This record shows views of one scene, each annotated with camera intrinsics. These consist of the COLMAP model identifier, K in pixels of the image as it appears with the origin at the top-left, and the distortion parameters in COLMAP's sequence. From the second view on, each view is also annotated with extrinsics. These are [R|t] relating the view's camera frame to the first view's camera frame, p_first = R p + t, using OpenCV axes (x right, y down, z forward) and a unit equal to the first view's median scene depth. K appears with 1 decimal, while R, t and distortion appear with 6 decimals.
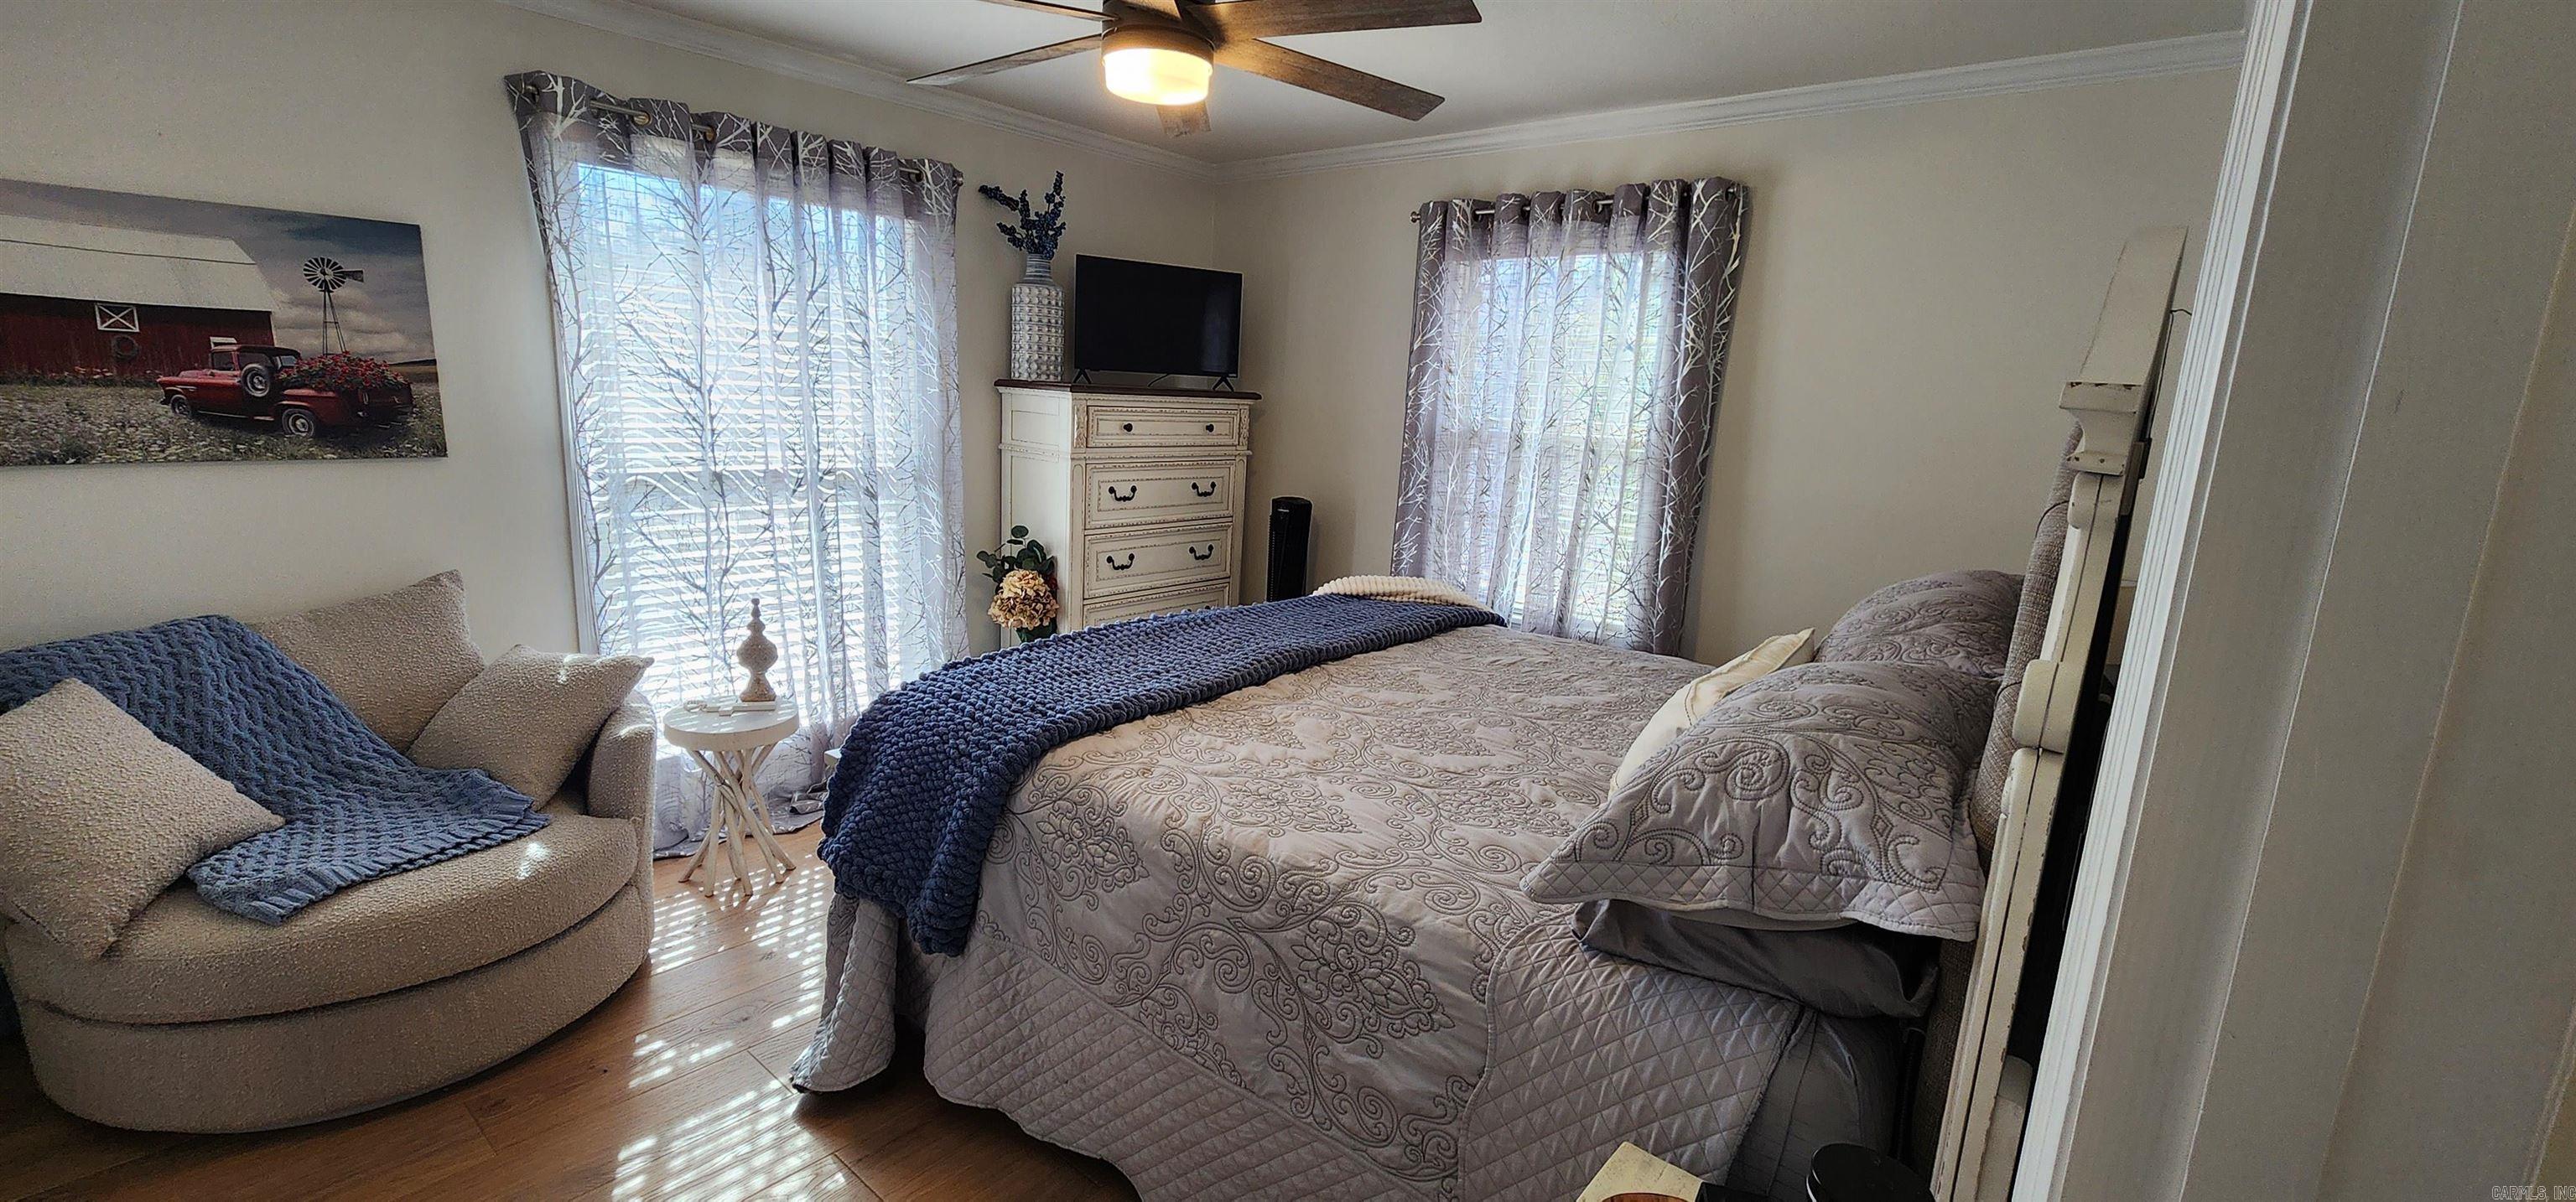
lens RADIAL K [[1067.4, 0, 1290.3], [0, 1067.4, 588.2], [0, 0, 1]] dist [0.000379, -0.000491]
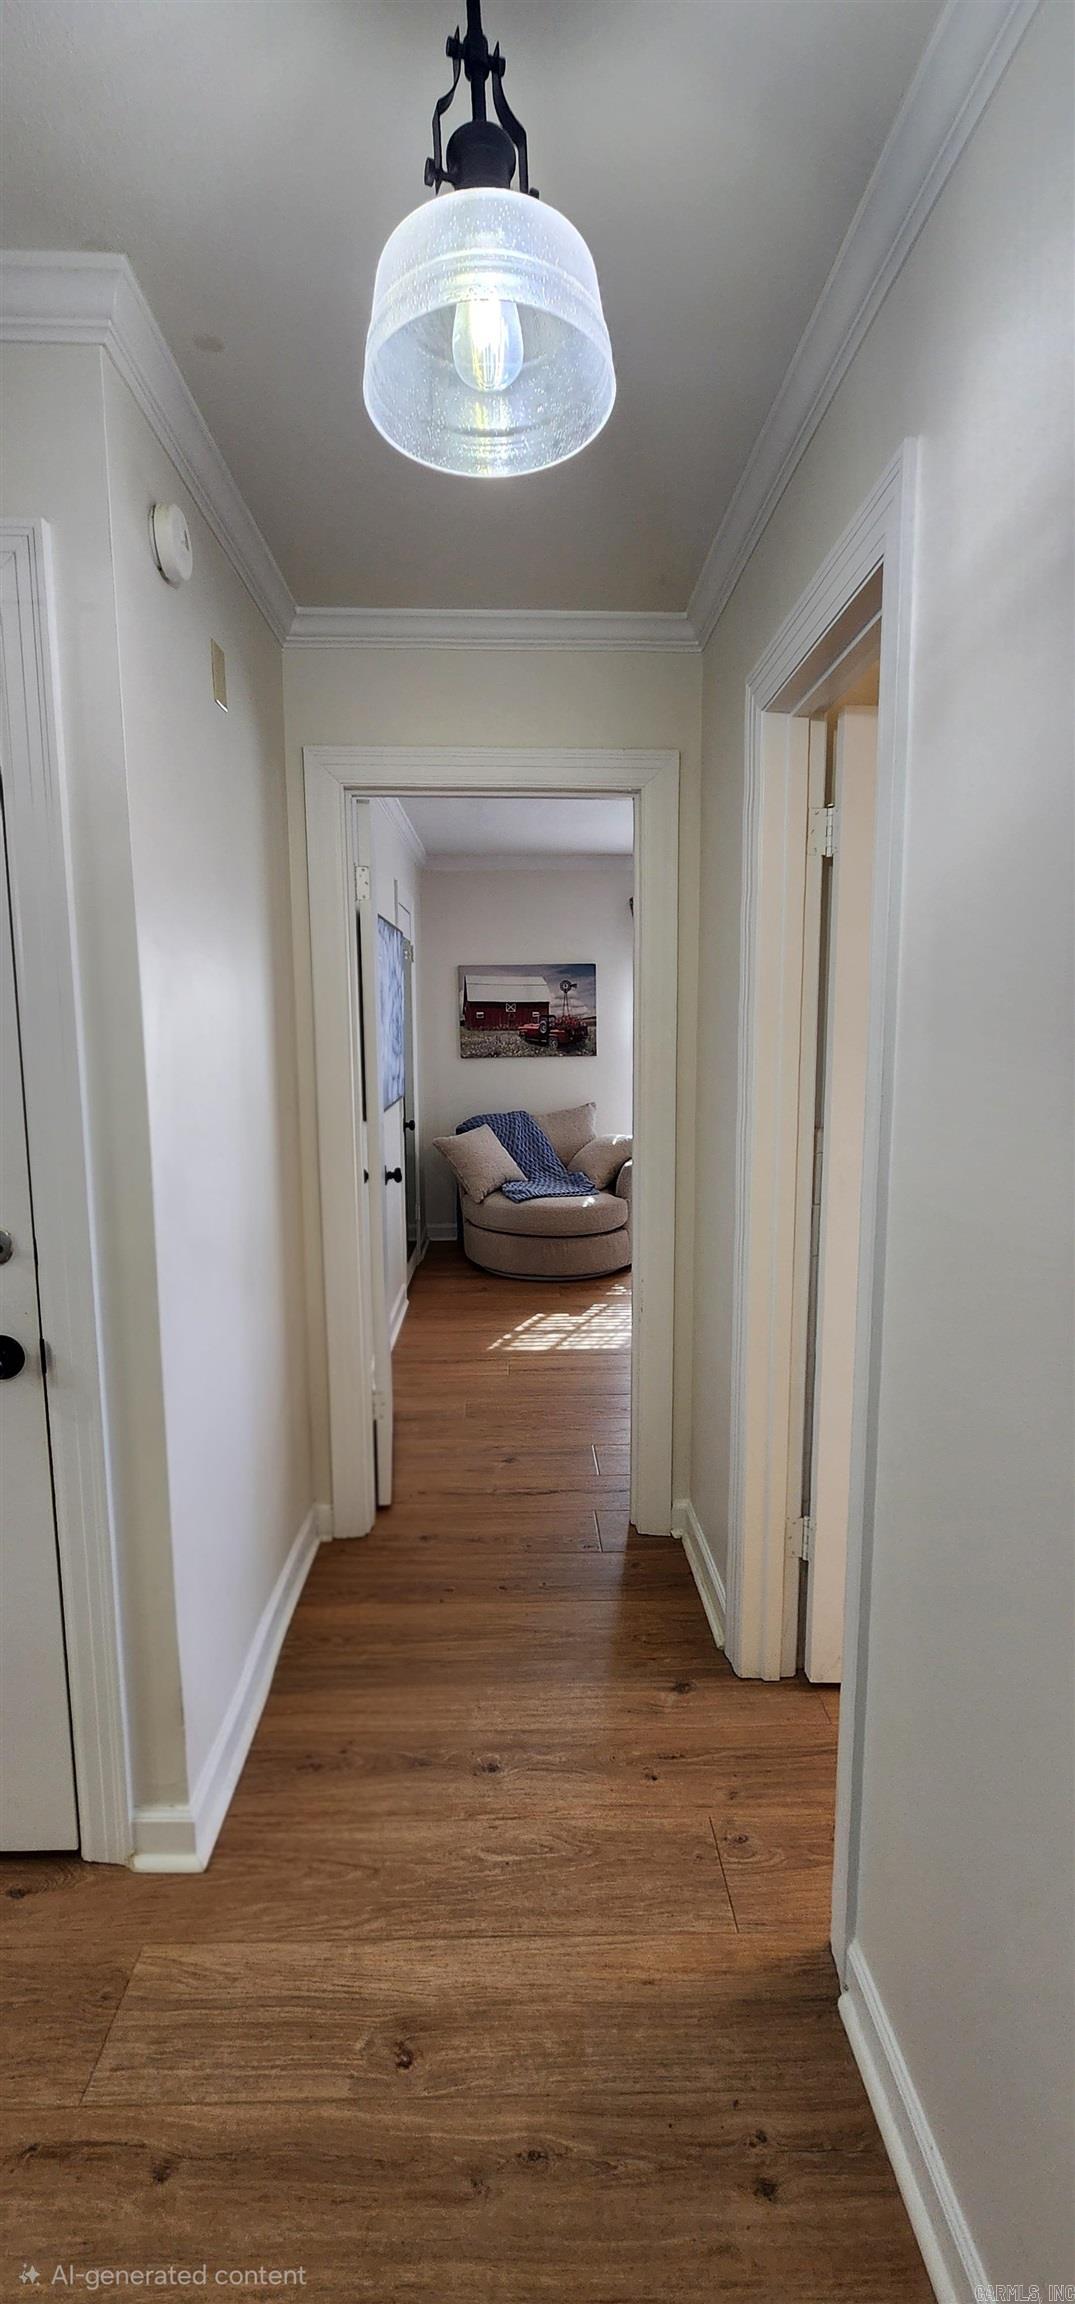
lens RADIAL K [[954.8, 0, 534.3], [0, 954.8, 1150.2], [0, 0, 1]] dist [0.000379, -0.000491]
pose [[0.662335, 0.053389, -0.747303, 0.852424], [-0.106823, 0.993996, -0.023664, 0.177283], [0.741553, 0.095503, 0.664062, -0.602165]]
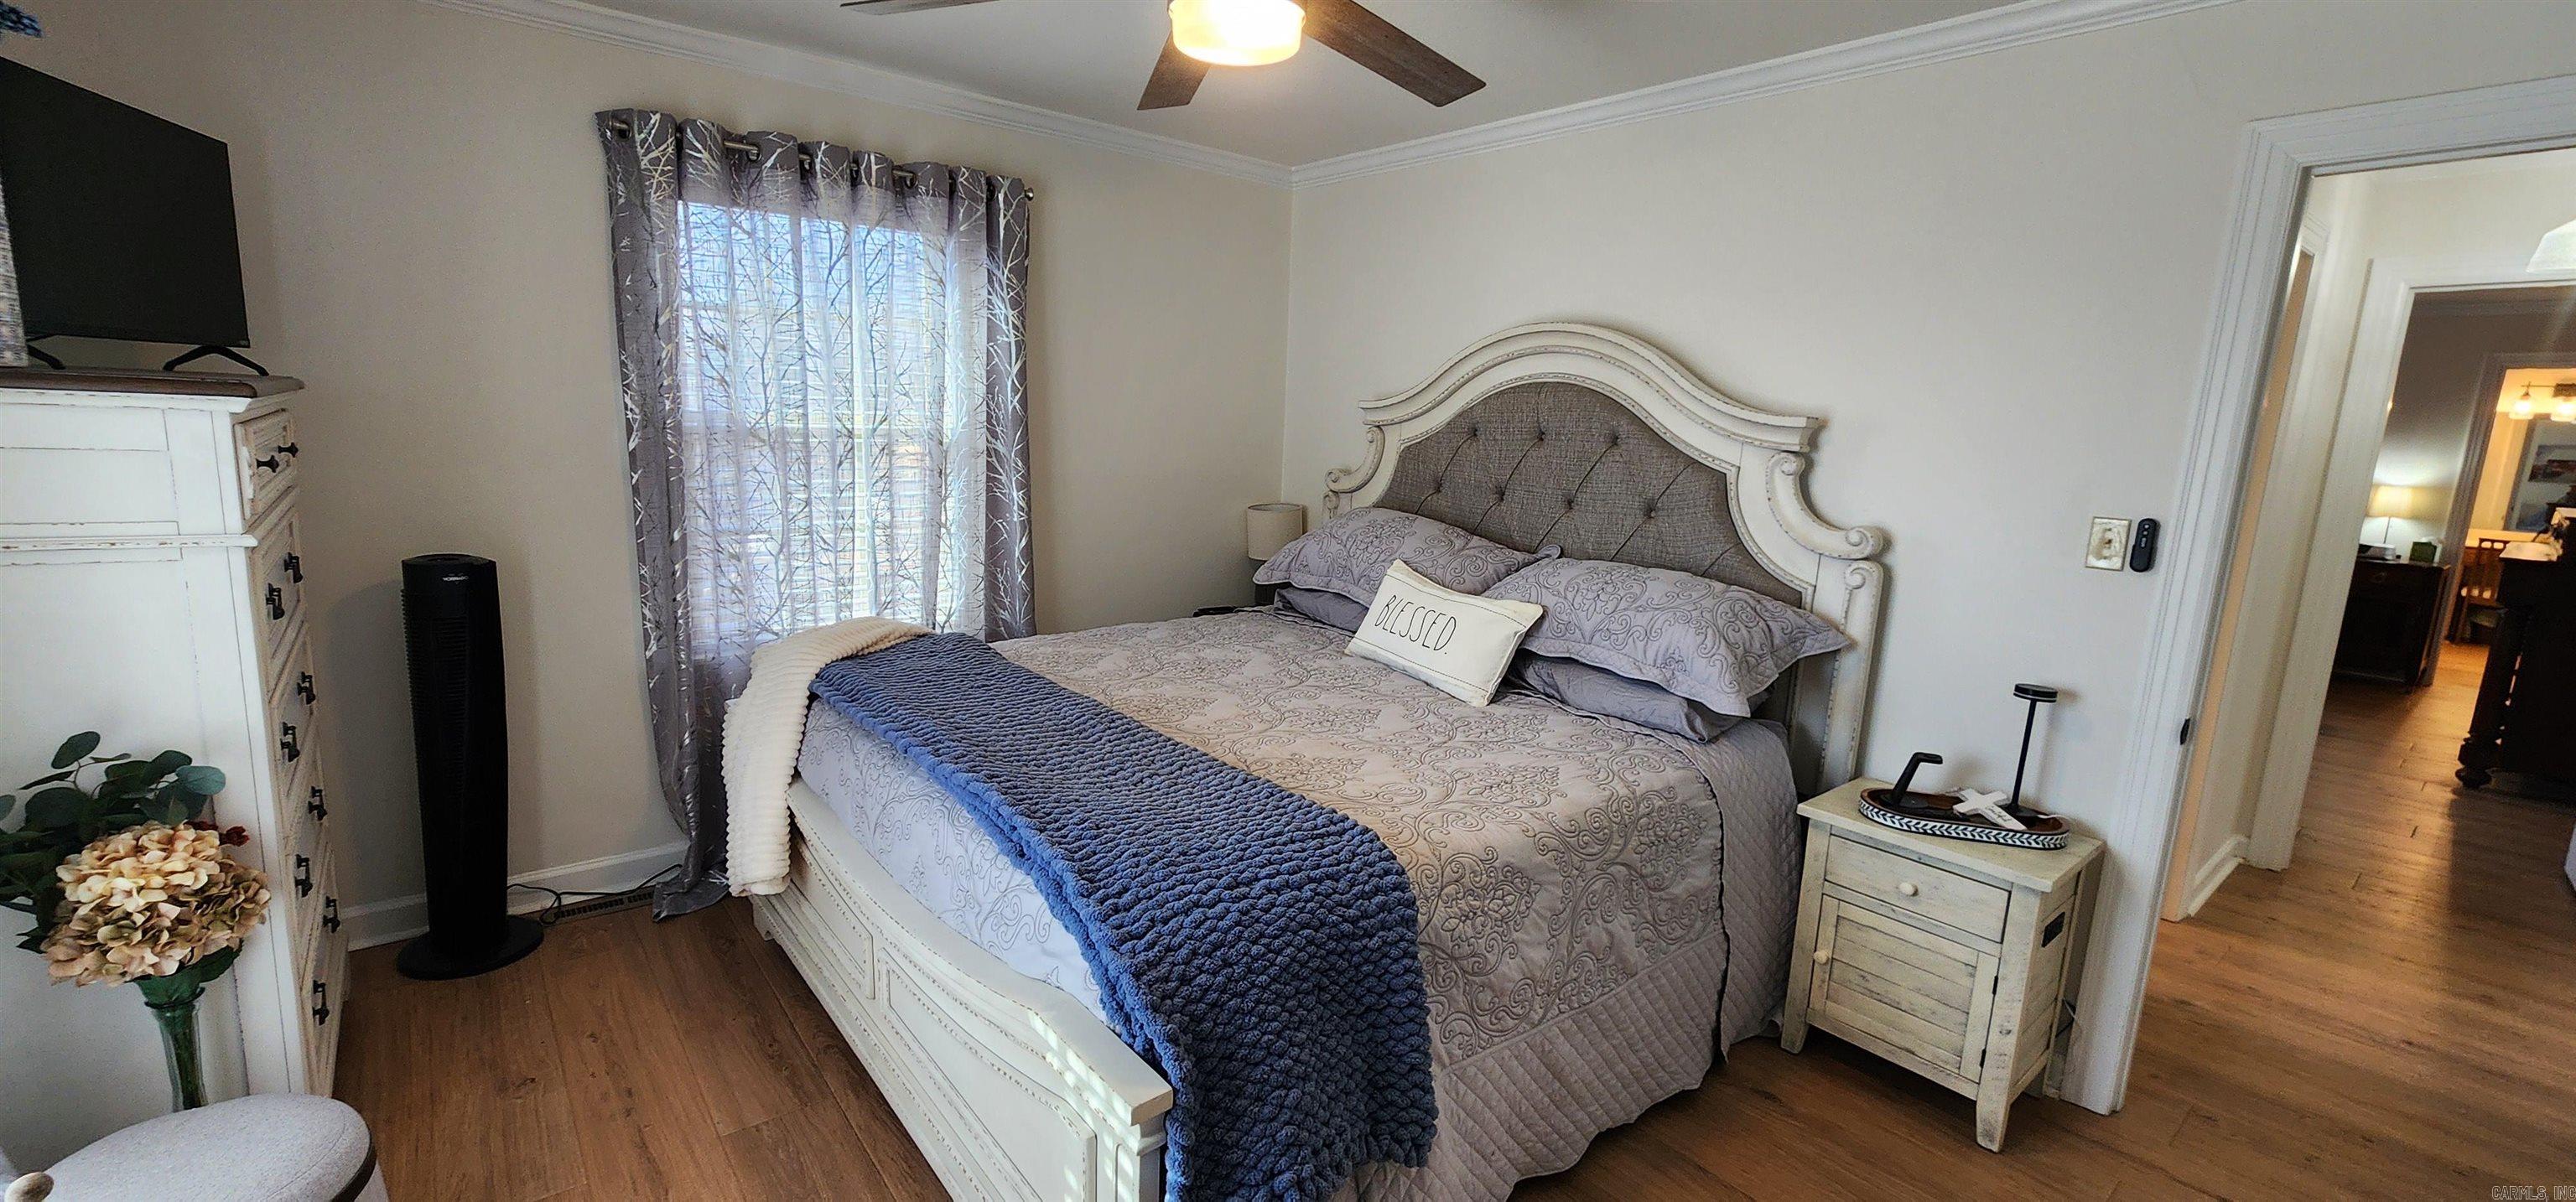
lens RADIAL K [[1067.4, 0, 1284.6], [0, 1067.4, 590.4], [0, 0, 1]] dist [0.000379, -0.000491]
pose [[0.190496, -0.209015, 0.959179, -1.166527], [0.148031, 0.972015, 0.182412, -0.255771], [-0.970463, 0.107240, 0.216106, 1.009206]]
